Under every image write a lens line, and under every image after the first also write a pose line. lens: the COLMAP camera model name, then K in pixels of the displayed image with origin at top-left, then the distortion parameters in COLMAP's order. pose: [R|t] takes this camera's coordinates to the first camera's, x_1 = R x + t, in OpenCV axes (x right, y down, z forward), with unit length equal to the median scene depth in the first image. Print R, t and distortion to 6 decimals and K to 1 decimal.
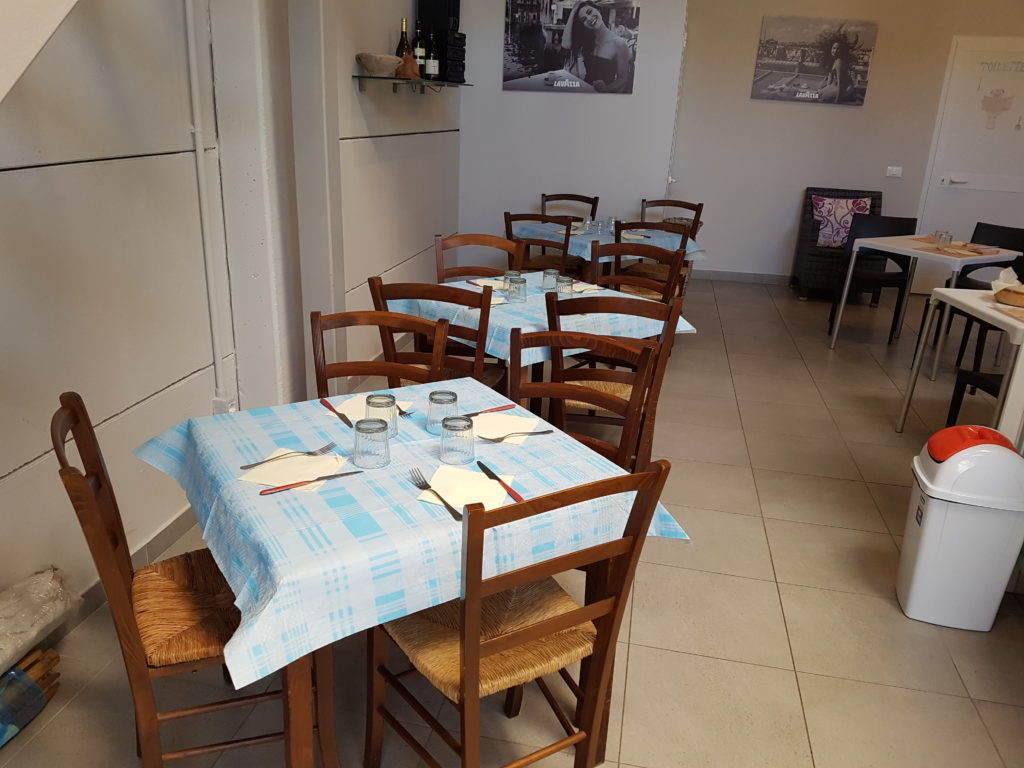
lens RADIAL K [[795.2, 0, 512.0], [0, 795.2, 384.0], [0, 0, 1]] dist [-0.057557, 0.002665]
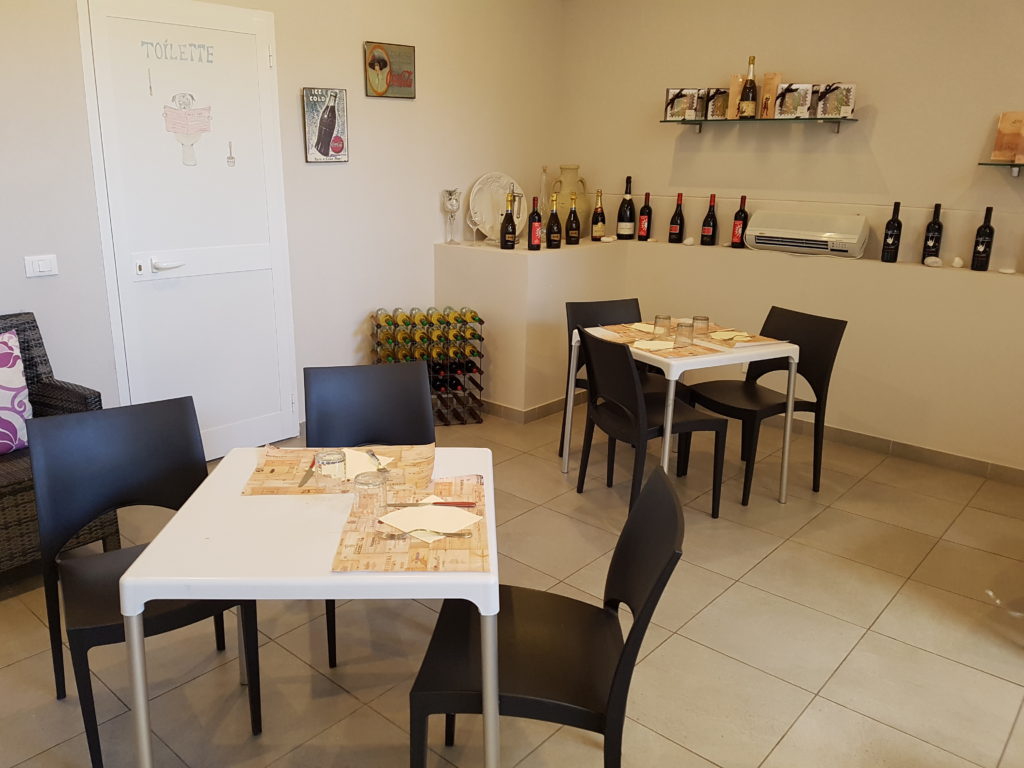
lens RADIAL K [[792.4, 0, 478.0], [0, 792.4, 412.8], [0, 0, 1]] dist [0.091264, -0.170138]
pose [[0.519841, -0.278777, 0.807495, 0.212765], [0.282786, 0.948118, 0.145276, -0.189253], [-0.806100, 0.152828, 0.571704, 0.536777]]
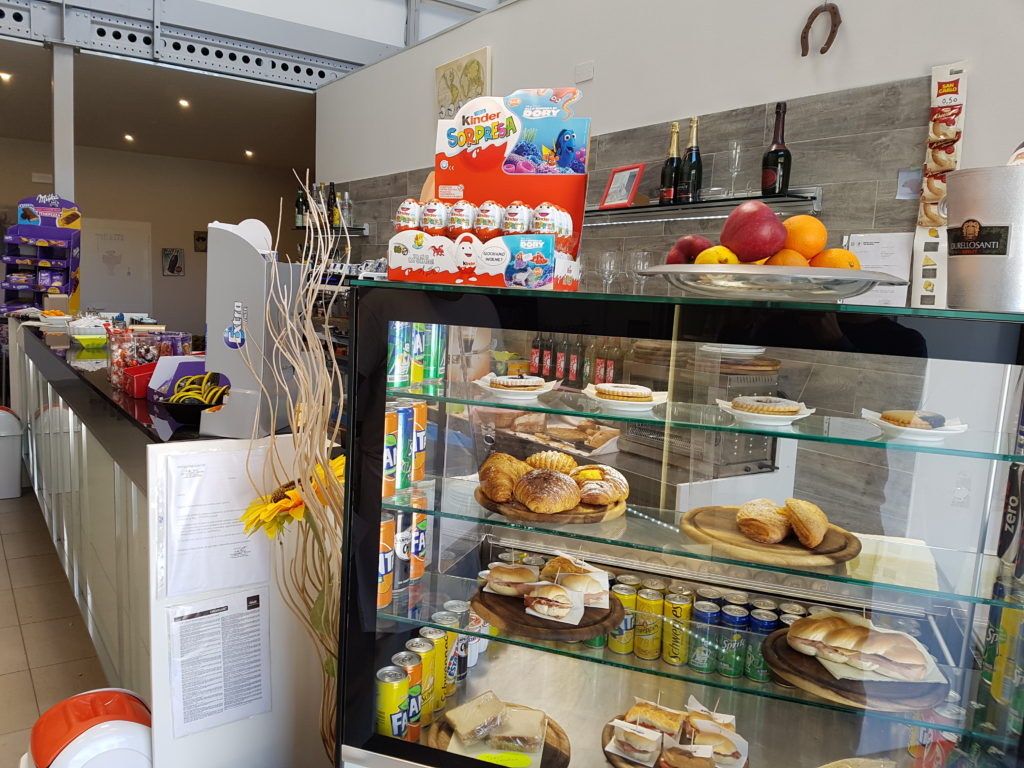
lens RADIAL K [[792.4, 0, 478.0], [0, 792.4, 412.8], [0, 0, 1]] dist [0.091264, -0.170138]
pose [[0.717920, -0.107137, 0.687832, 0.003666], [0.204613, 0.976915, -0.061399, 0.192765], [-0.665376, 0.184819, 0.723268, -0.613173]]
